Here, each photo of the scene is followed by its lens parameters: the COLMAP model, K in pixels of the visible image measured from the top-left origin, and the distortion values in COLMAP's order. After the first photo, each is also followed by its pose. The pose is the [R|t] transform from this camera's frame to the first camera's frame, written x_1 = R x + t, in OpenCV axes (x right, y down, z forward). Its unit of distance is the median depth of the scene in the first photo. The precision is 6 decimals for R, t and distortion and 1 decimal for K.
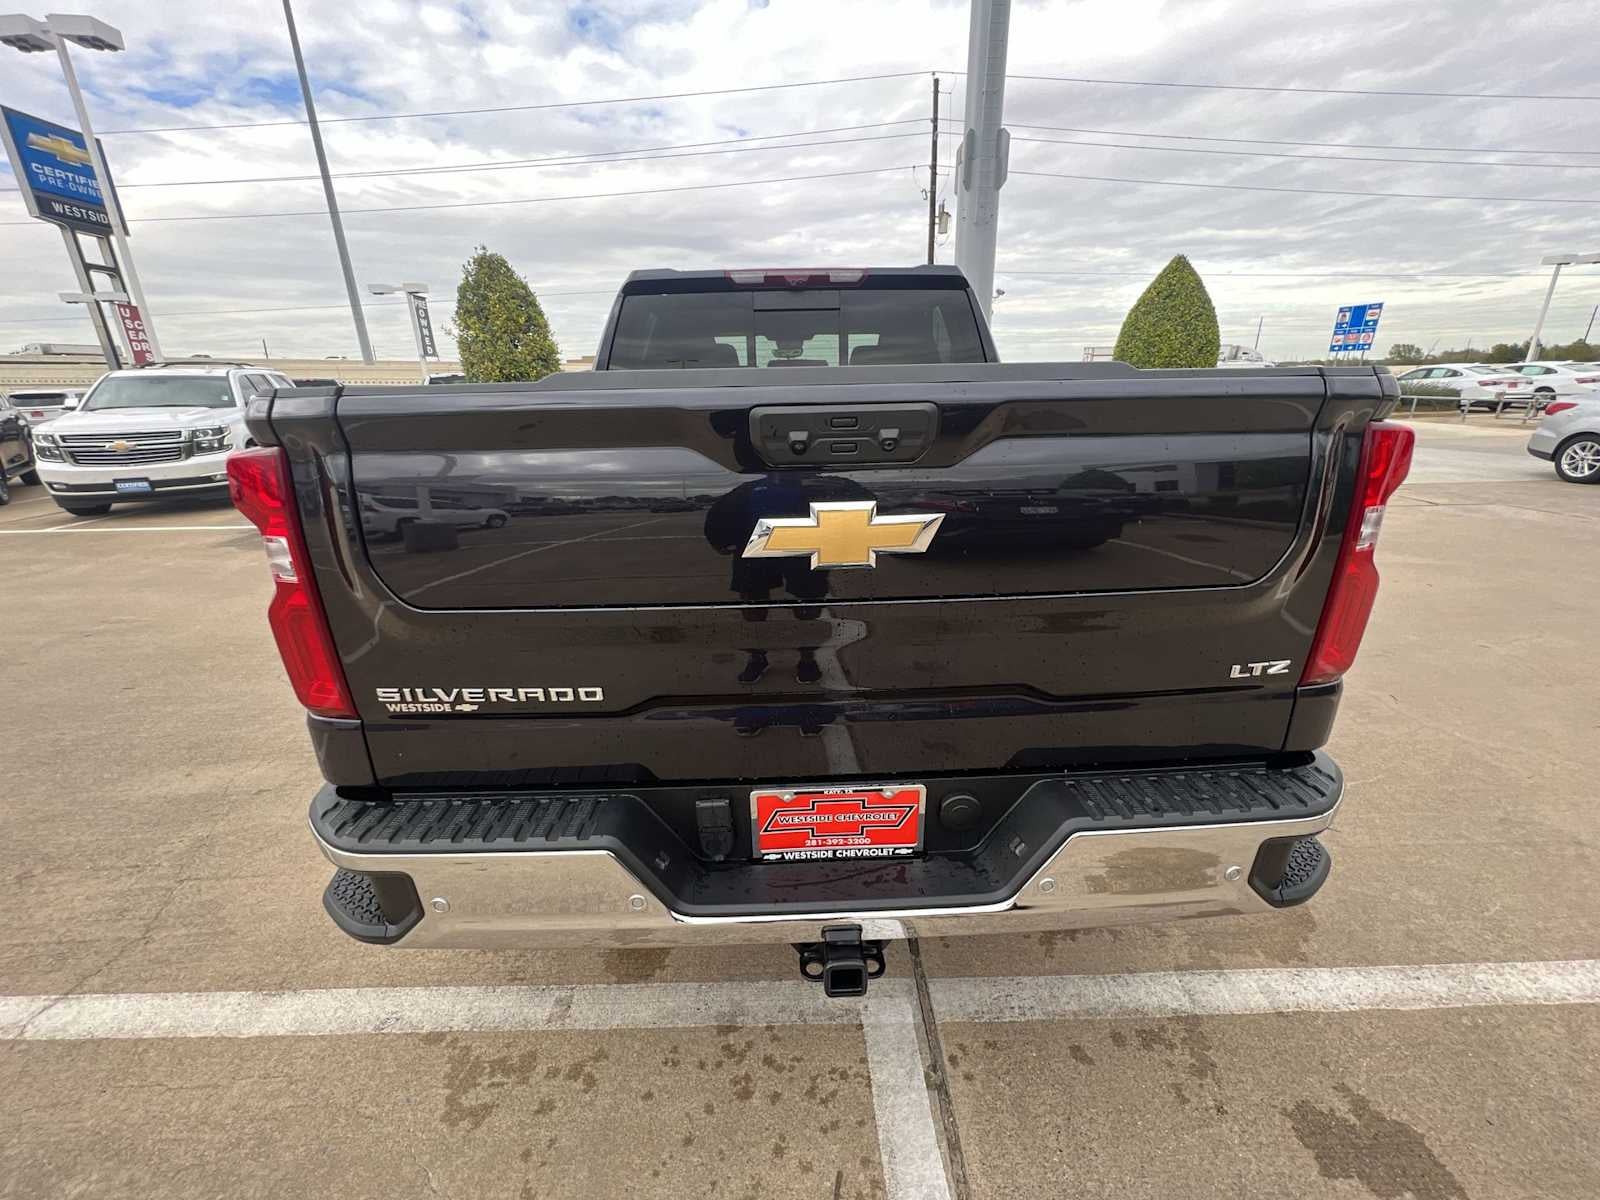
lens RADIAL K [[639.4, 0, 799.4], [0, 639.4, 603.8], [0, 0, 1]] dist [-0.001455, 0.000249]
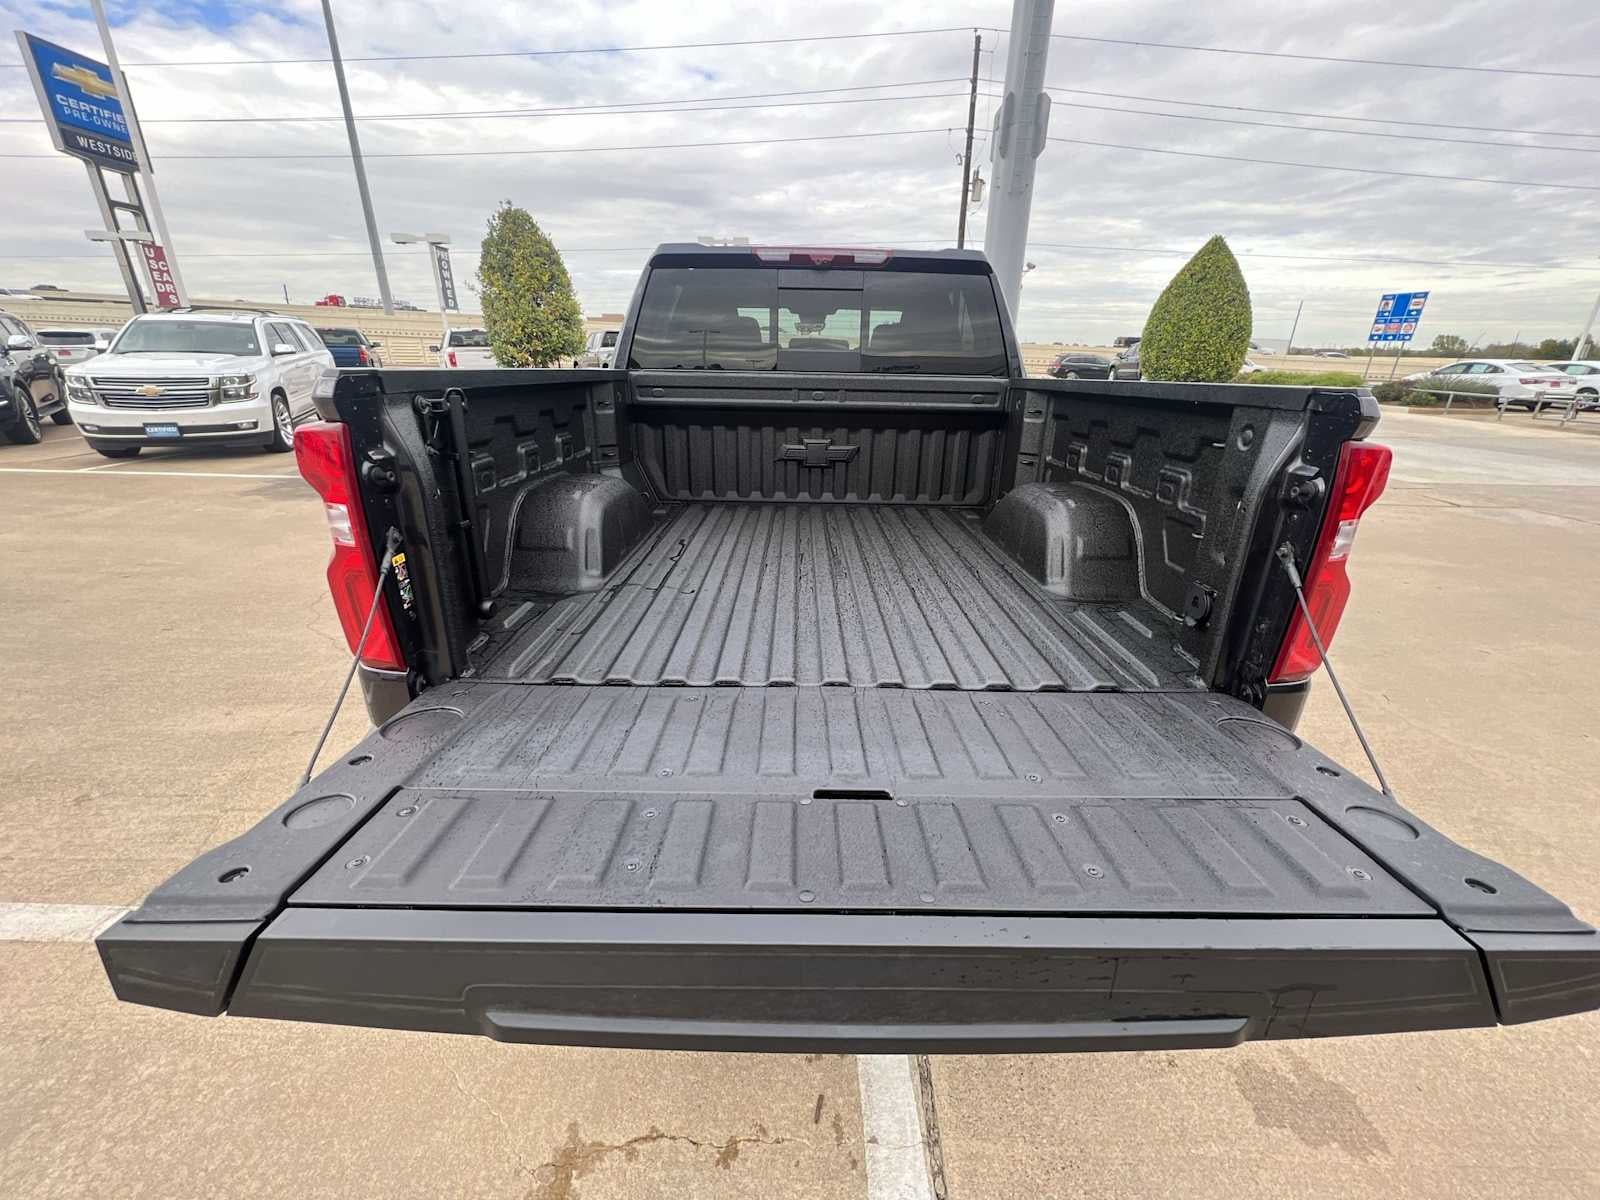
lens RADIAL K [[640.9, 0, 800.0], [0, 640.9, 600.0], [0, 0, 1]] dist [-0.000488, -0.000057]
pose [[0.998792, 0.046927, -0.014562, 0.000766], [-0.046313, 0.998127, 0.039970, -0.006459], [0.016411, -0.039247, 0.999095, -0.033253]]
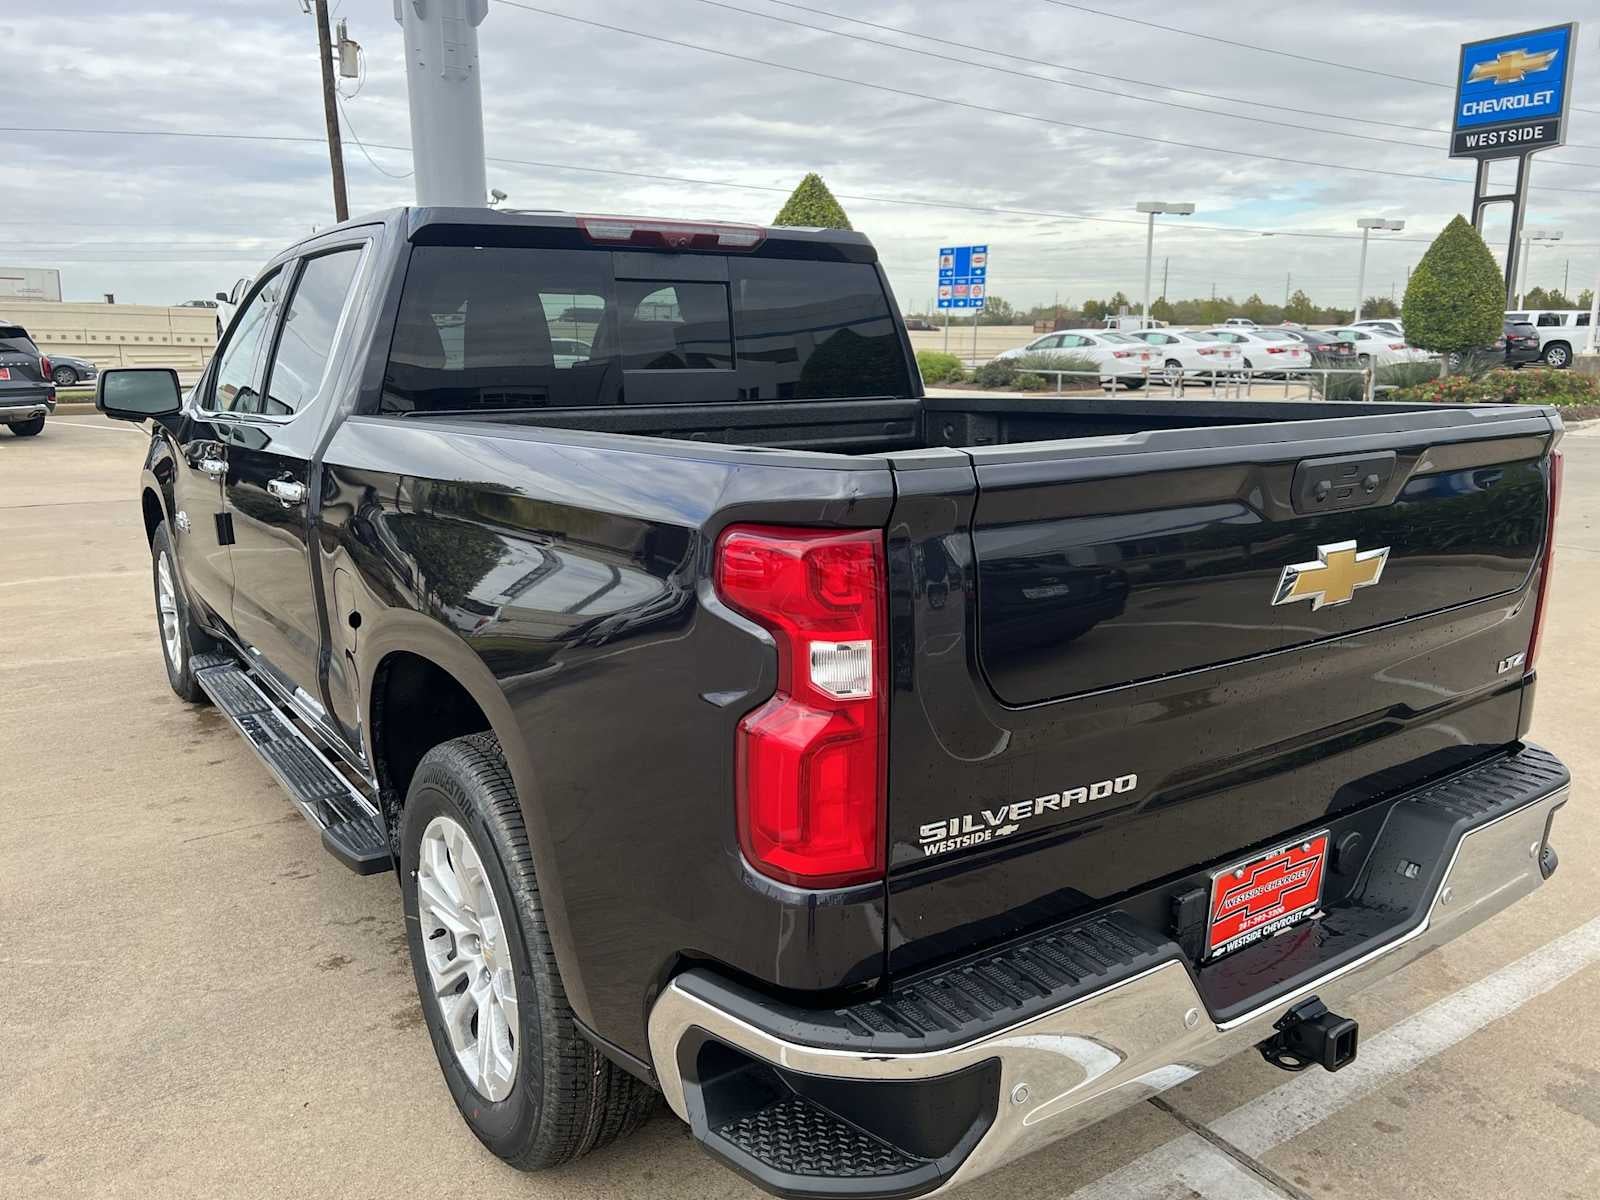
lens RADIAL K [[1194.7, 0, 800.0], [0, 1194.7, 600.0], [0, 0, 1]] dist [0.078719, -0.096784]
pose [[0.843899, -0.099442, 0.527205, -0.520206], [0.161930, 0.984055, -0.073589, -0.018976], [-0.511481, 0.147472, 0.846546, -0.067982]]
